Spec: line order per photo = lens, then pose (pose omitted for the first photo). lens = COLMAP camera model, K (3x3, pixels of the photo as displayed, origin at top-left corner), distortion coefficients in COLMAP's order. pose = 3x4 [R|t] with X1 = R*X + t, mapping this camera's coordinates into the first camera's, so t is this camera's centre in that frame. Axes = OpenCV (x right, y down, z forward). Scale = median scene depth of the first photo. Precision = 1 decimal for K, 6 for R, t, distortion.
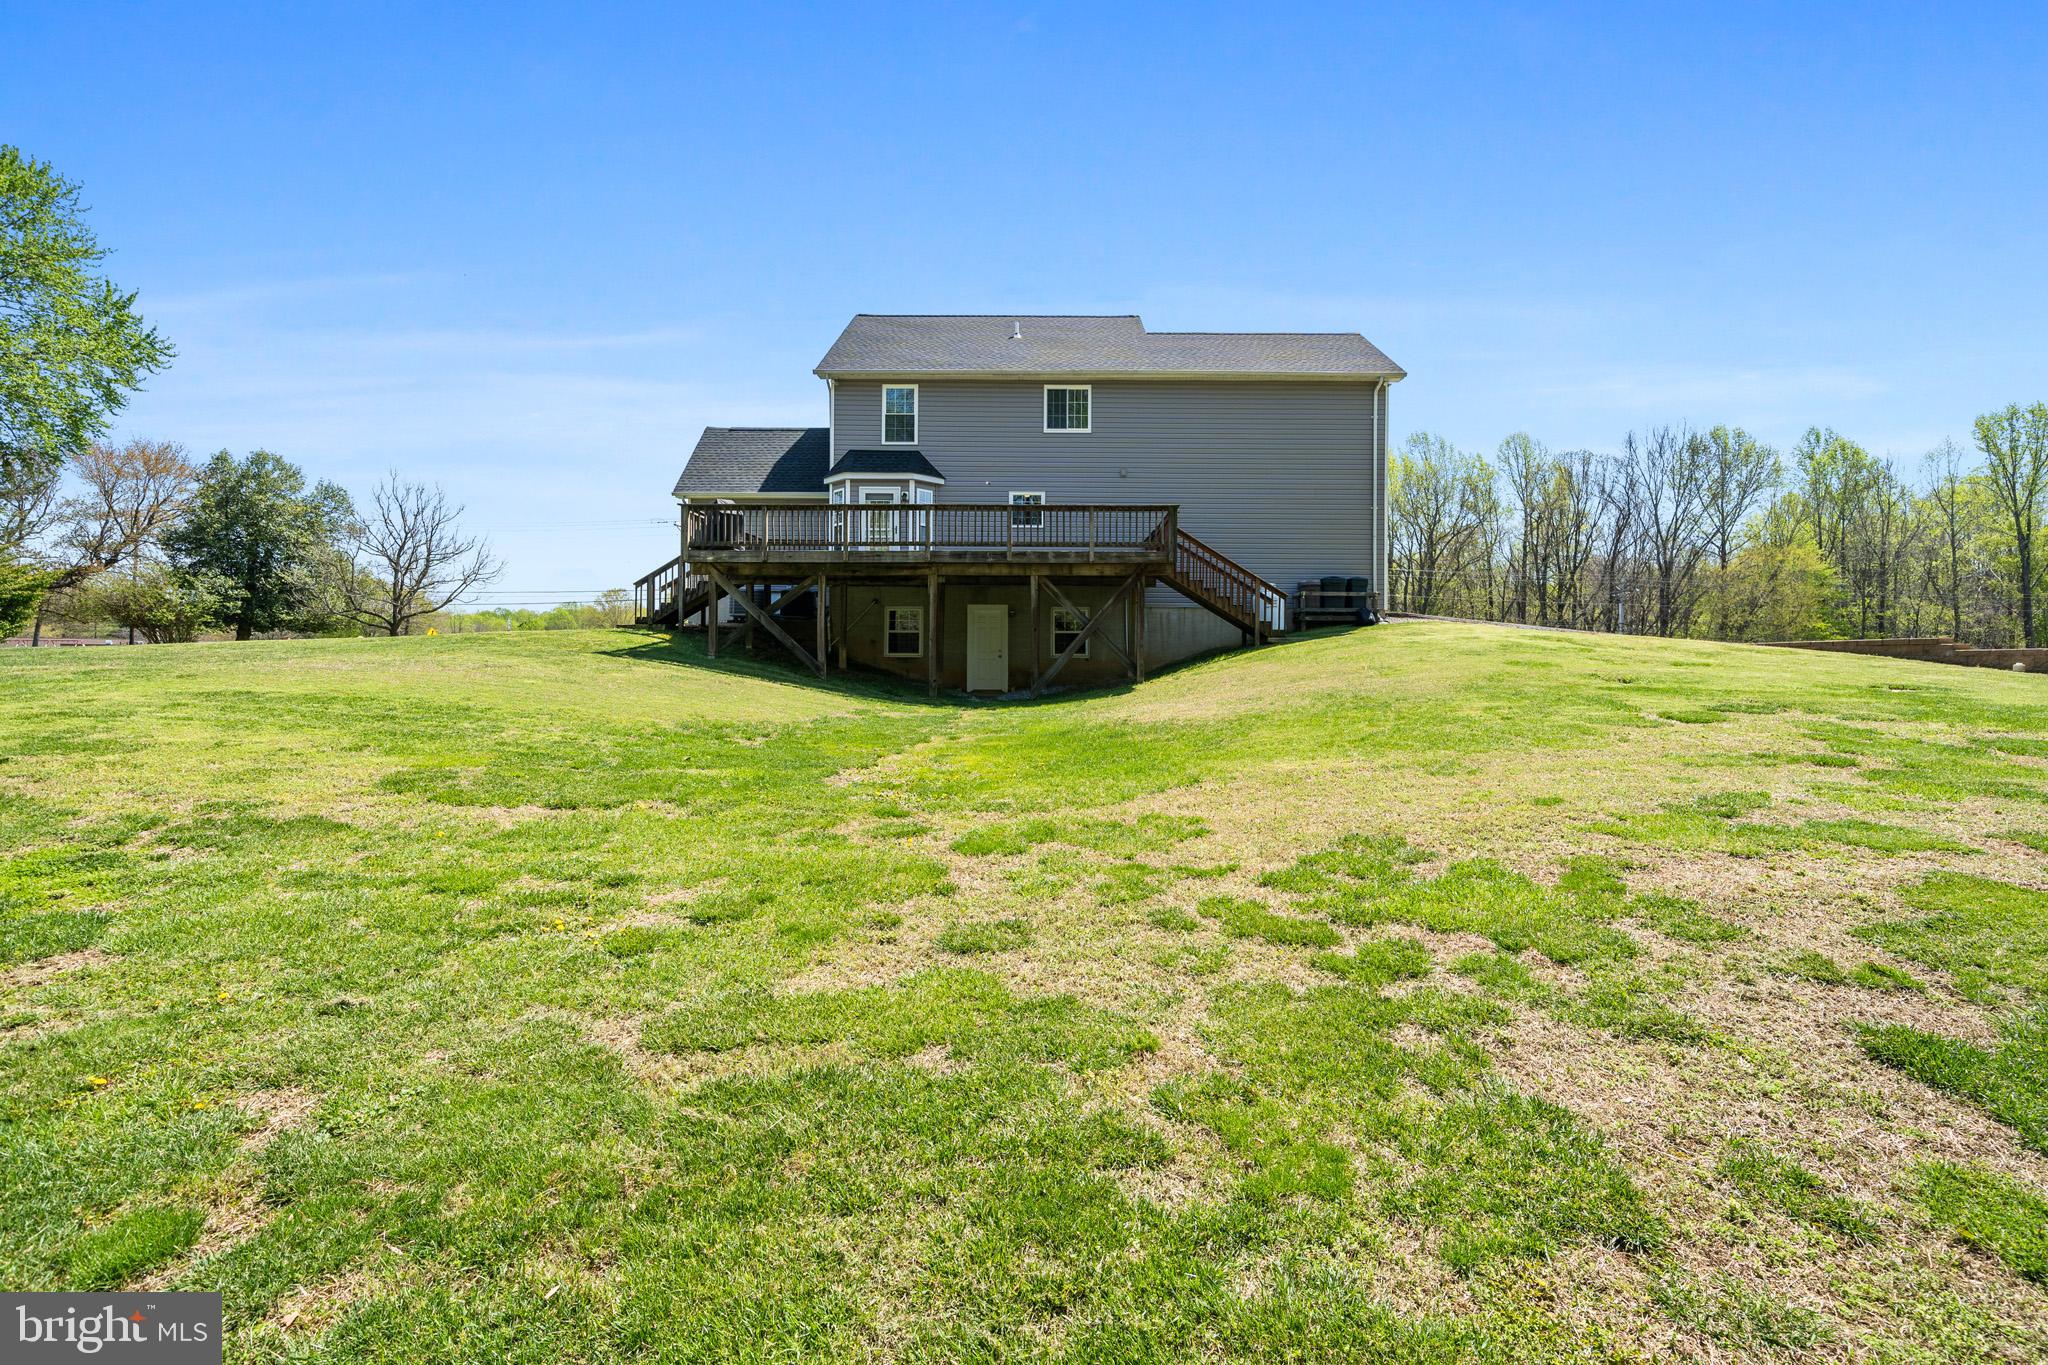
lens RADIAL K [[921.3, 0, 1009.4], [0, 921.3, 675.7], [0, 0, 1]] dist [-0.003408, -0.000010]
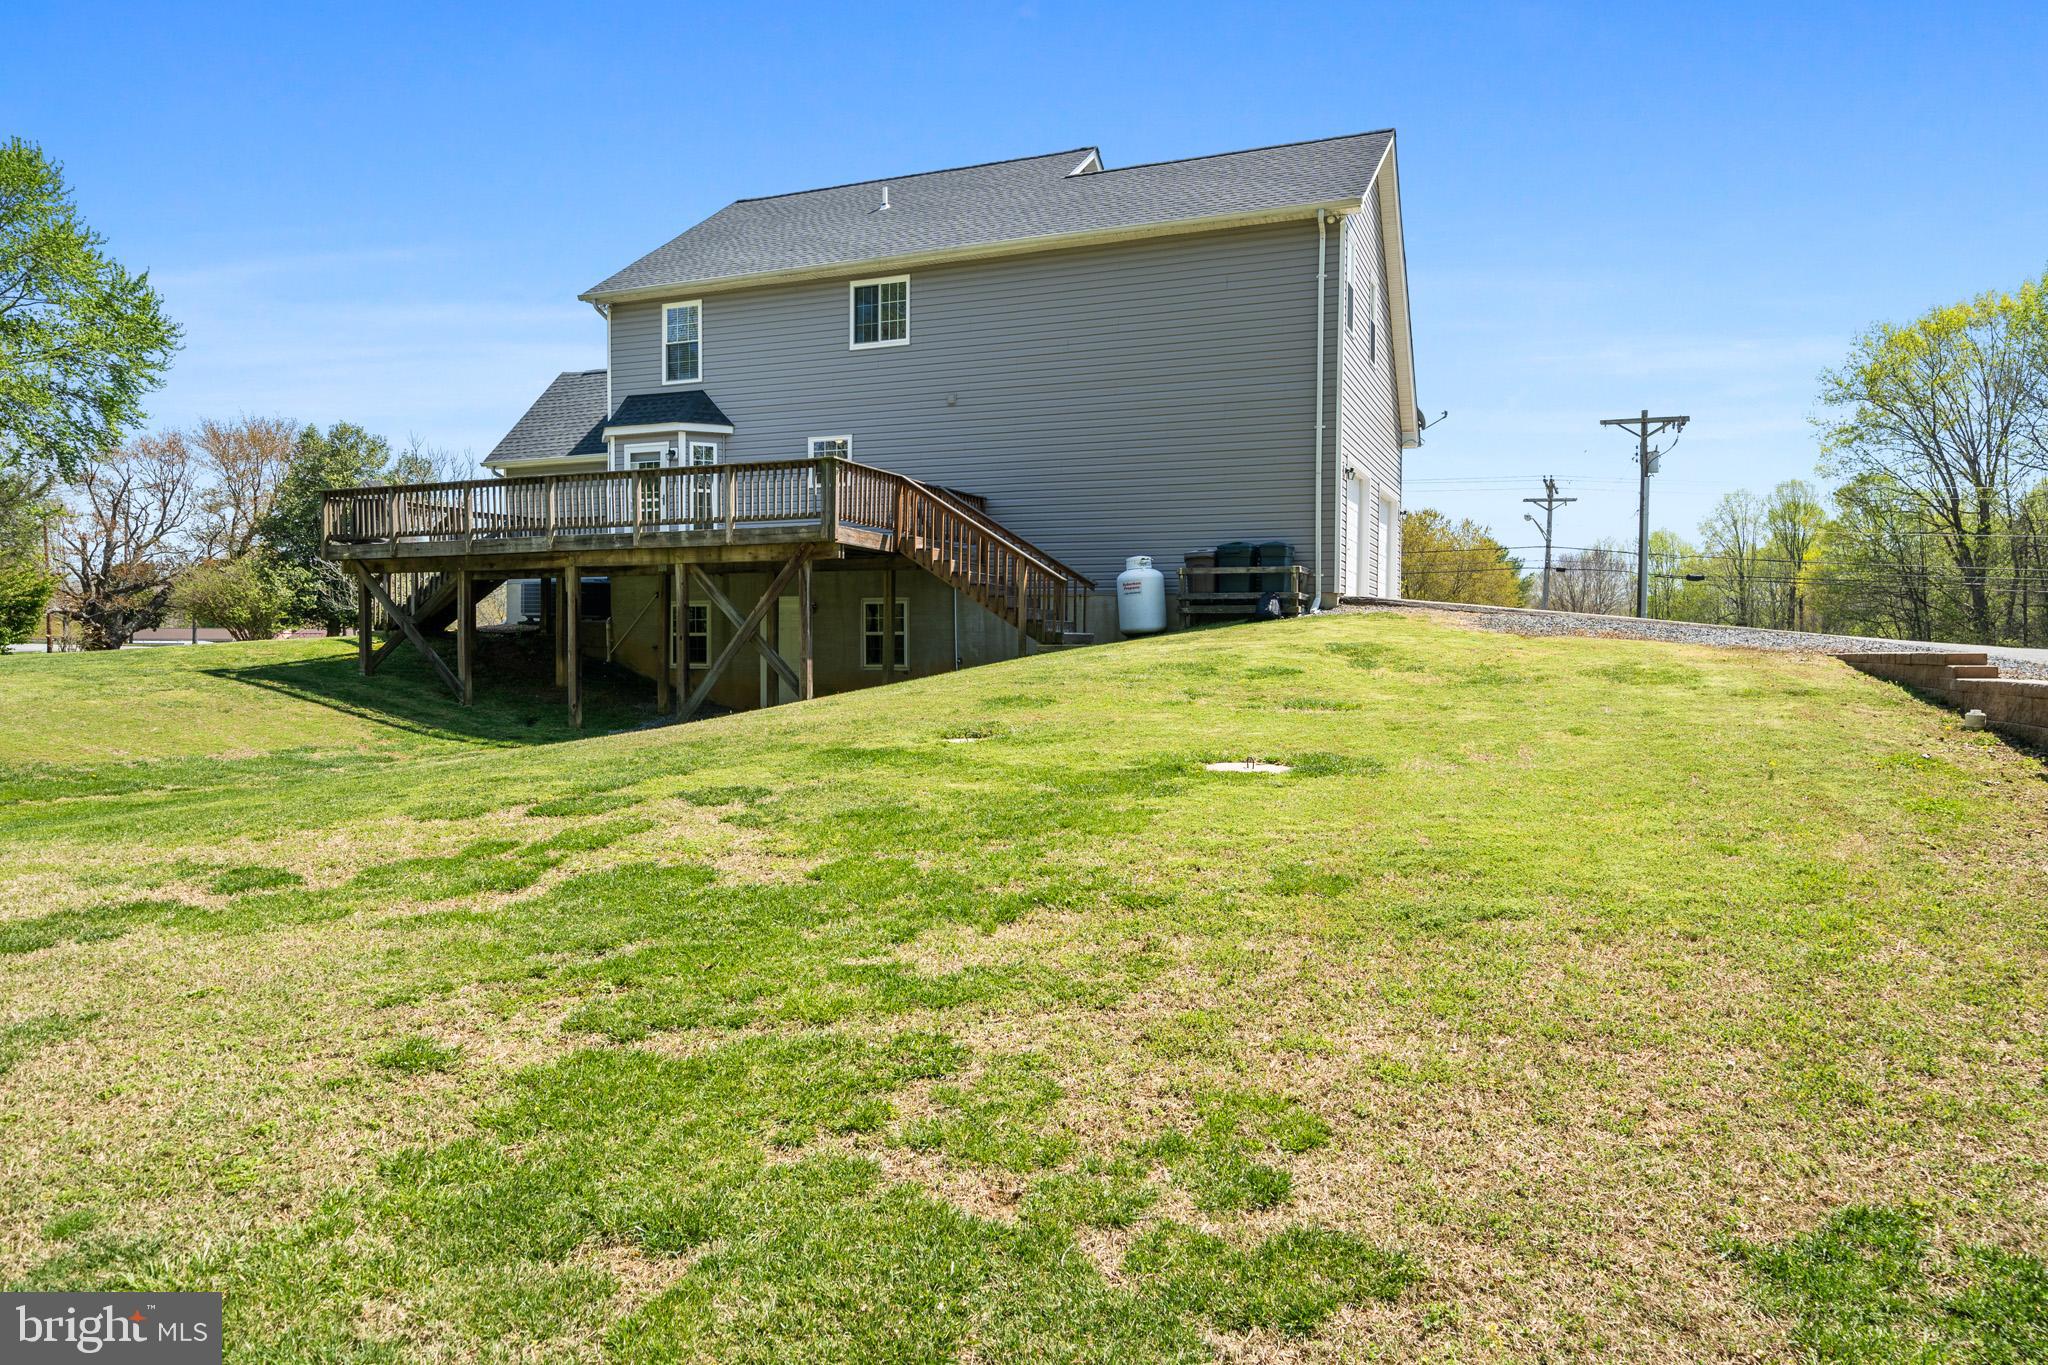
lens RADIAL K [[1350.0, 0, 985.6], [0, 1350.0, 700.6], [0, 0, 1]] dist [-0.003508, 0.000898]
pose [[0.919753, 0.011132, -0.392339, 0.539582], [-0.001698, 0.999701, 0.024386, -0.021618], [0.392493, -0.021763, 0.919497, 0.087529]]
